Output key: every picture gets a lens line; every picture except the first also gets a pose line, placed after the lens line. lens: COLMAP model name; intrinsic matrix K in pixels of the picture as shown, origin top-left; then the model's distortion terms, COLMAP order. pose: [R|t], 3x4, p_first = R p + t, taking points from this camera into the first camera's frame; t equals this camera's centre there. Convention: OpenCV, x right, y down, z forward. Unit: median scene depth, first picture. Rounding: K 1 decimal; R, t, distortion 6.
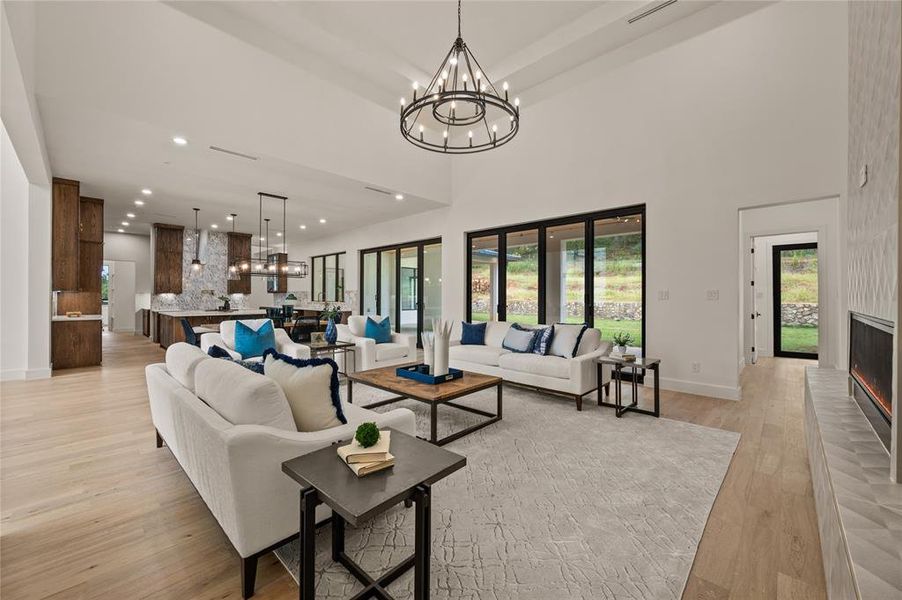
lens RADIAL K [[353.2, 0, 452.4], [0, 353.2, 297.6], [0, 0, 1]] dist [0.001013, 0.000412]
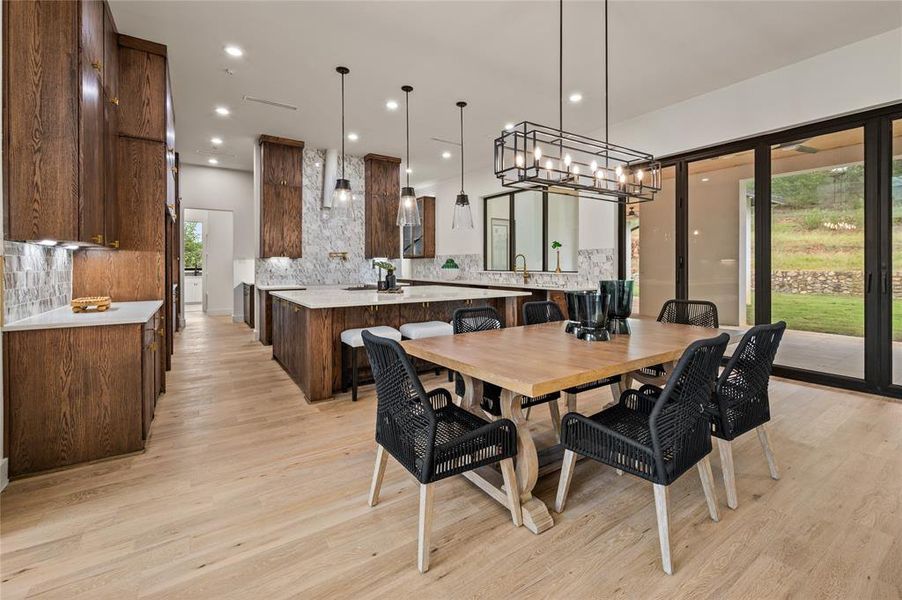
lens RADIAL K [[384.2, 0, 466.1], [0, 384.2, 269.1], [0, 0, 1]] dist [-0.002707, -0.000410]
pose [[0.980762, -0.002978, -0.195187, -0.370211], [0.004350, 0.999969, 0.006603, 0.004404], [0.195161, -0.007325, 0.980744, 0.425574]]
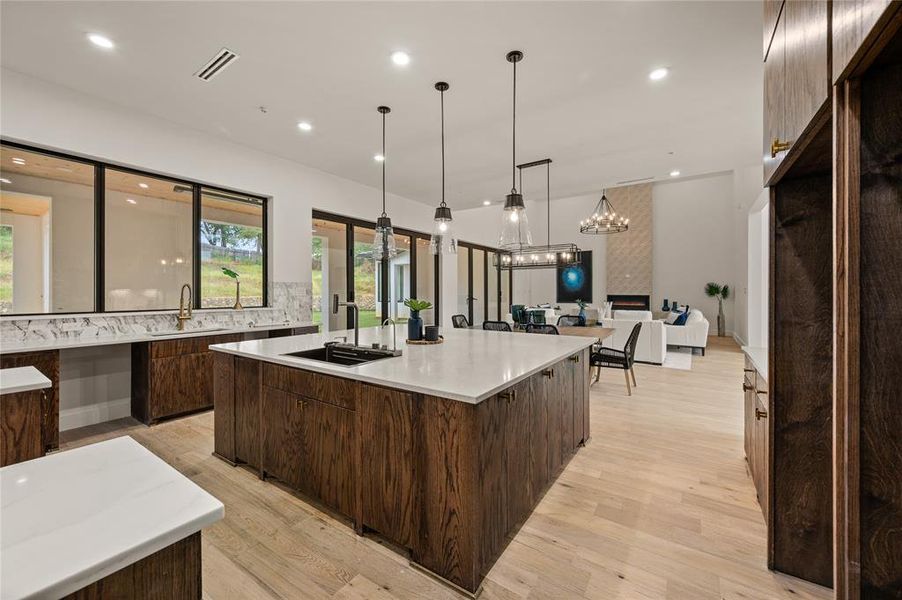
lens RADIAL K [[356.8, 0, 452.7], [0, 356.8, 293.2], [0, 0, 1]] dist [0.000036, 0.000017]
pose [[-0.162152, -0.005782, 0.986749, -0.849452], [0.003691, 0.999972, 0.006466, -0.007521], [-0.986759, 0.004691, -0.162126, 0.886220]]
